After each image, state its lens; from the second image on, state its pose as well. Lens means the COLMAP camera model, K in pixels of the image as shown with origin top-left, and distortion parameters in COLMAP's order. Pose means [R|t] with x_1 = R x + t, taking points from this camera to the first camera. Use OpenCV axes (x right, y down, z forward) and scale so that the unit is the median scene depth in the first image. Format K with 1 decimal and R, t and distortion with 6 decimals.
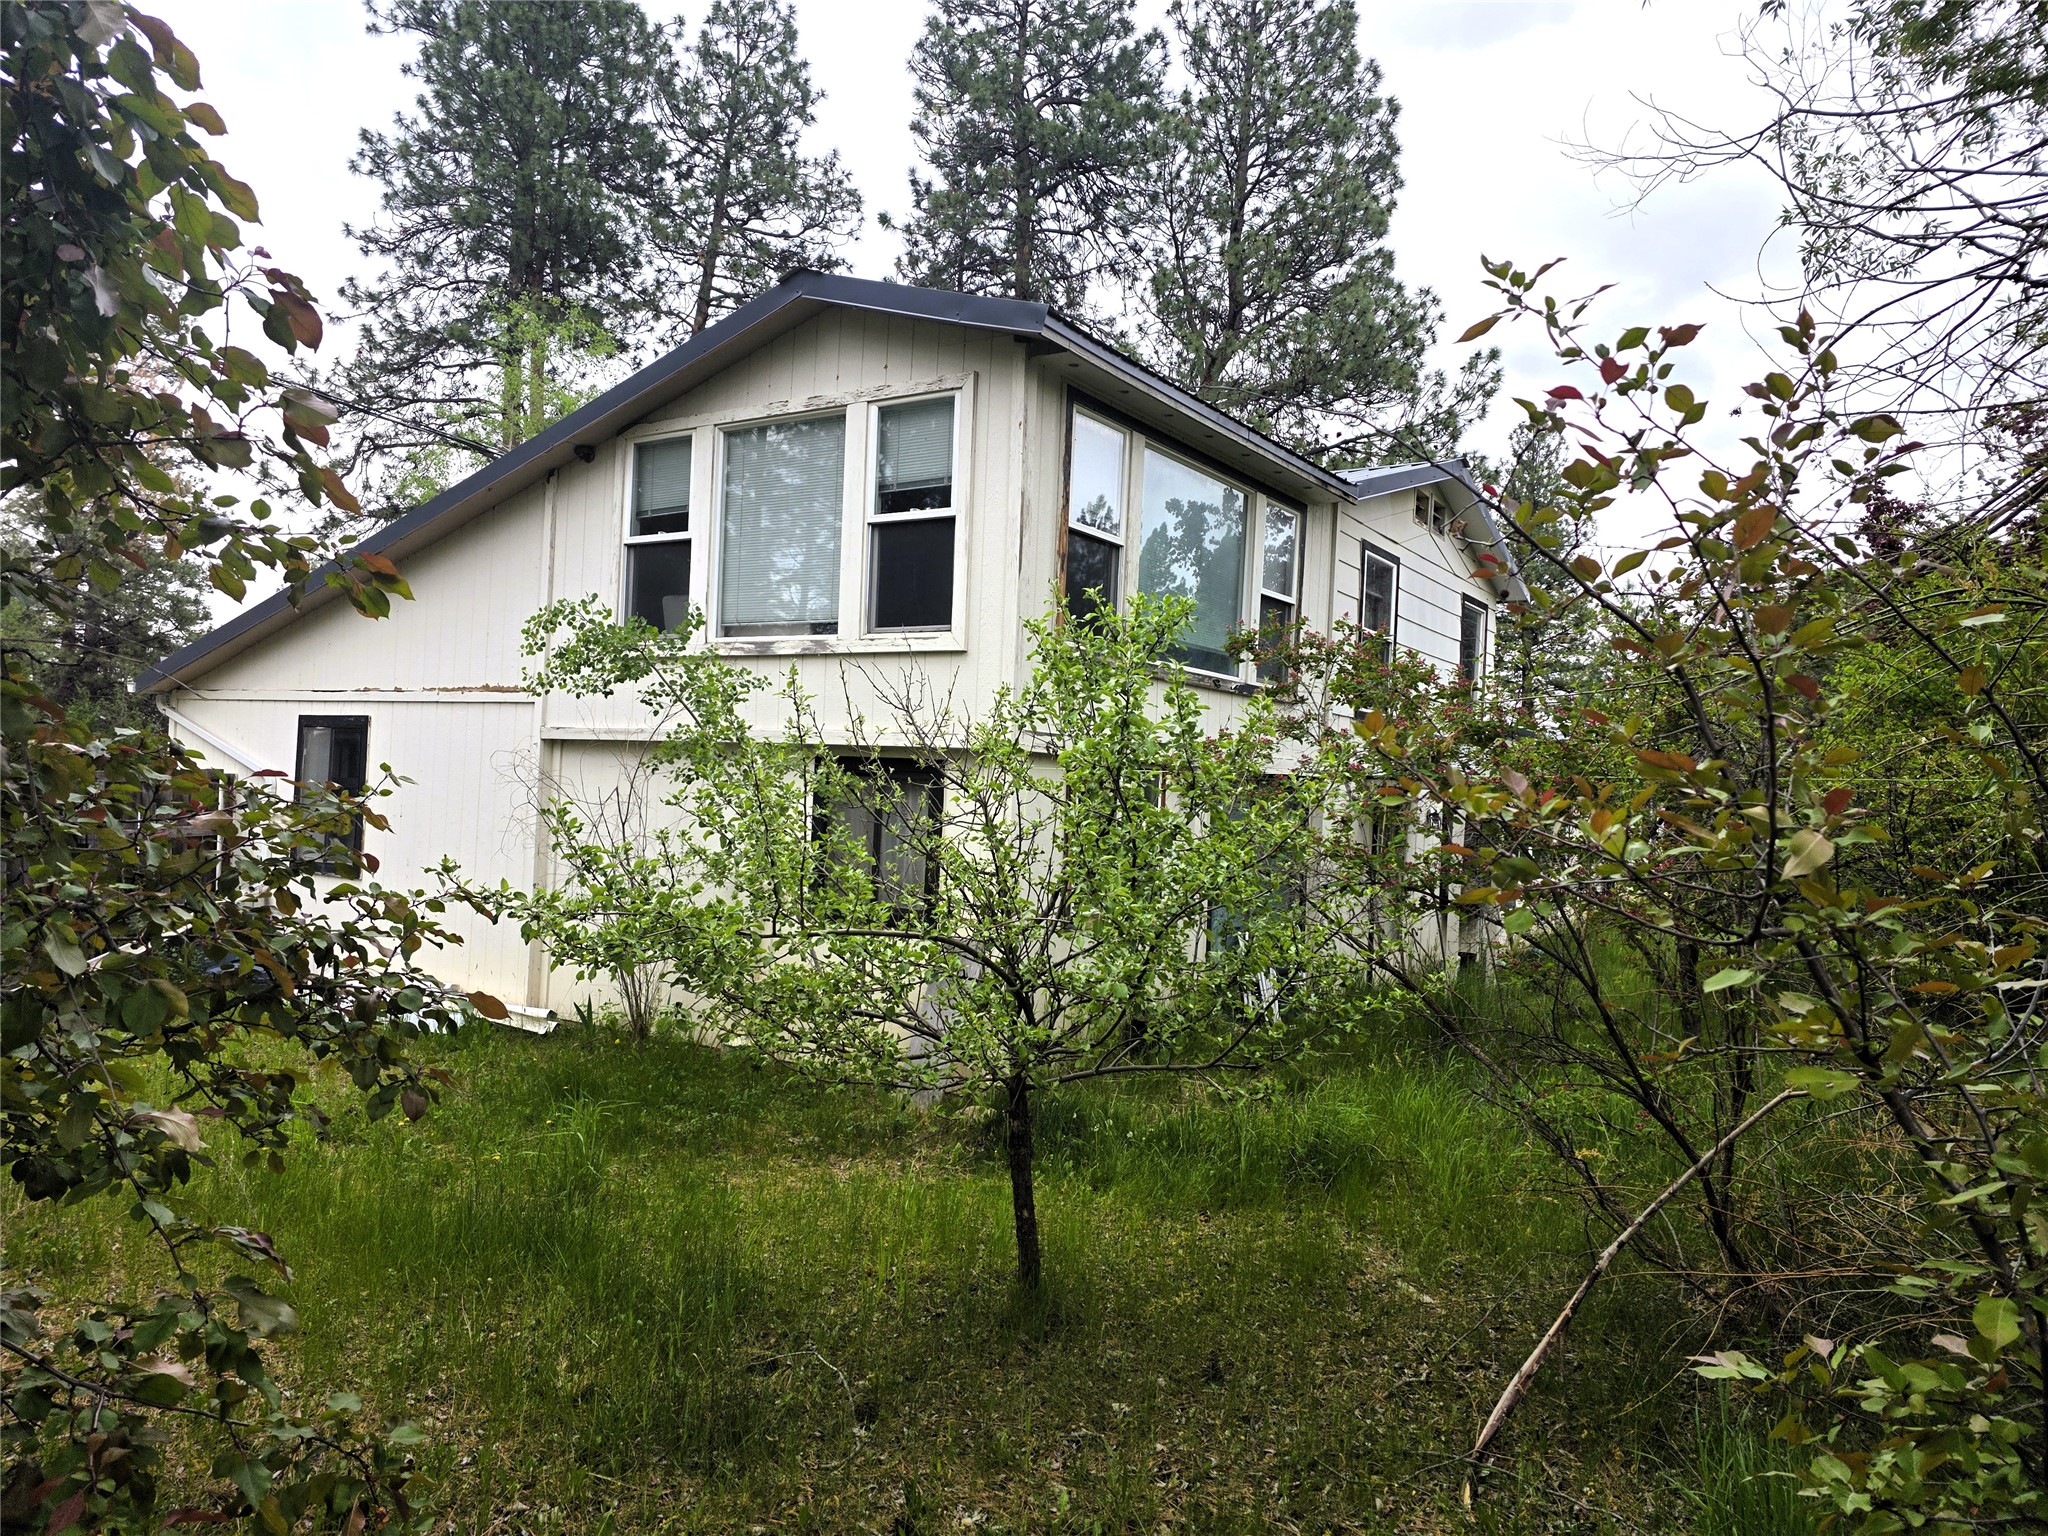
lens RADIAL K [[1385.0, 0, 1024.2], [0, 1385.0, 769.7], [0, 0, 1]] dist [0.001949, -0.007770]
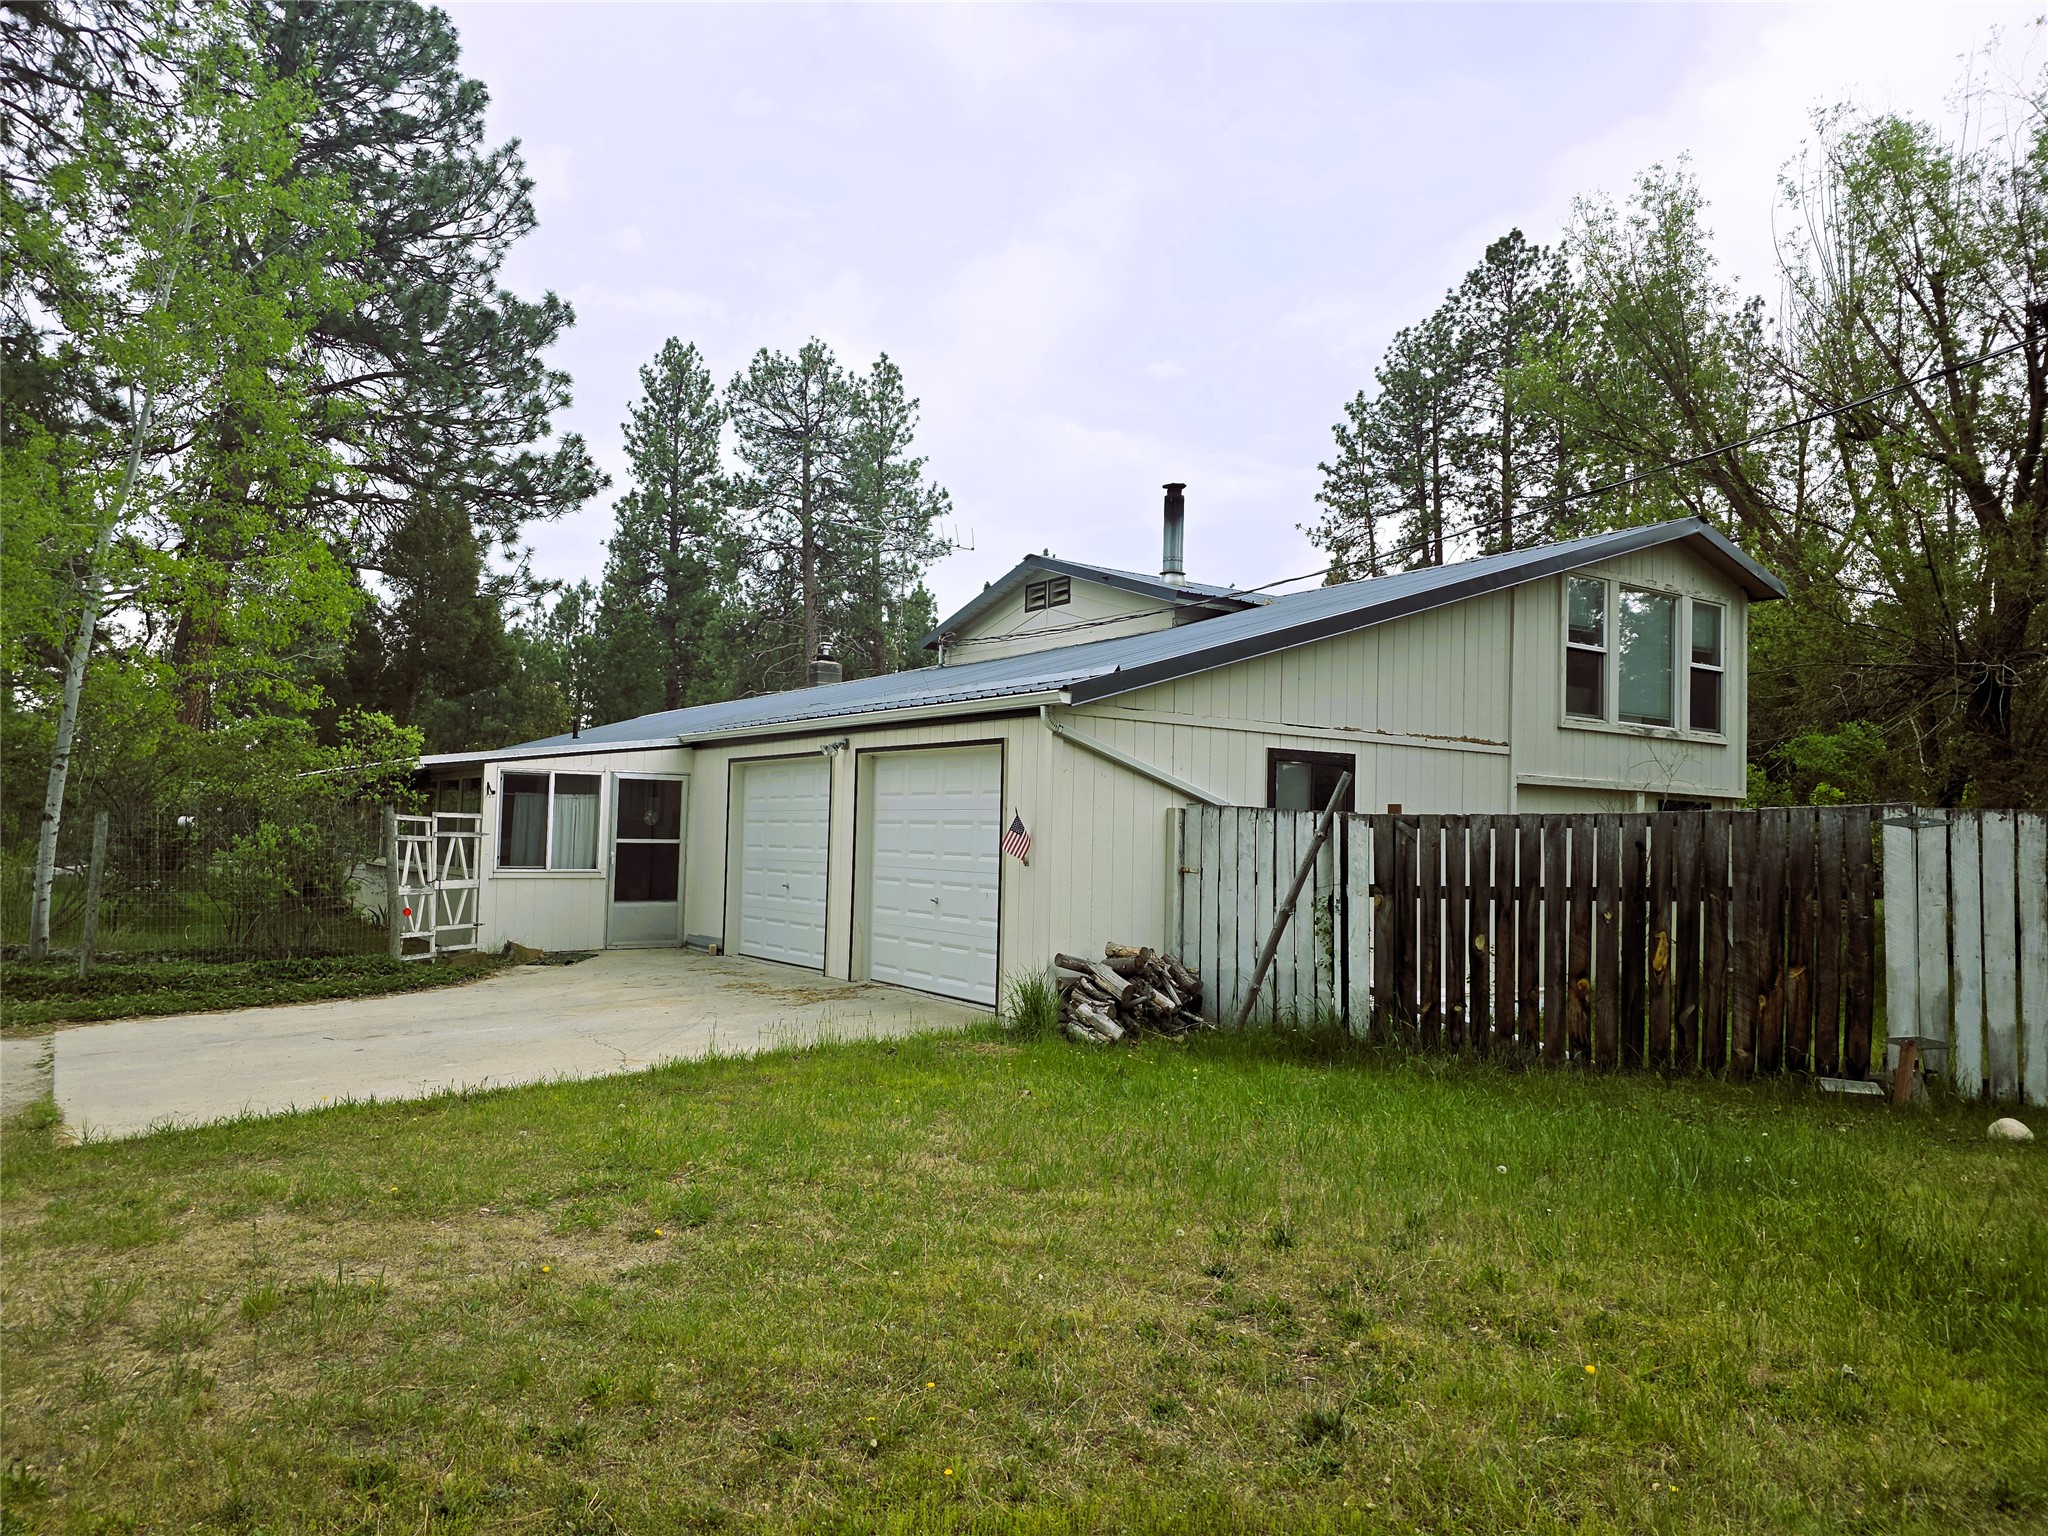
lens RADIAL K [[1385.0, 0, 1023.7], [0, 1385.0, 769.8], [0, 0, 1]] dist [0.001949, -0.007770]
pose [[0.393664, 0.011483, 0.919183, -1.847568], [-0.021221, 0.999769, -0.003401, -0.022286], [-0.919009, -0.018167, 0.393817, 0.982850]]
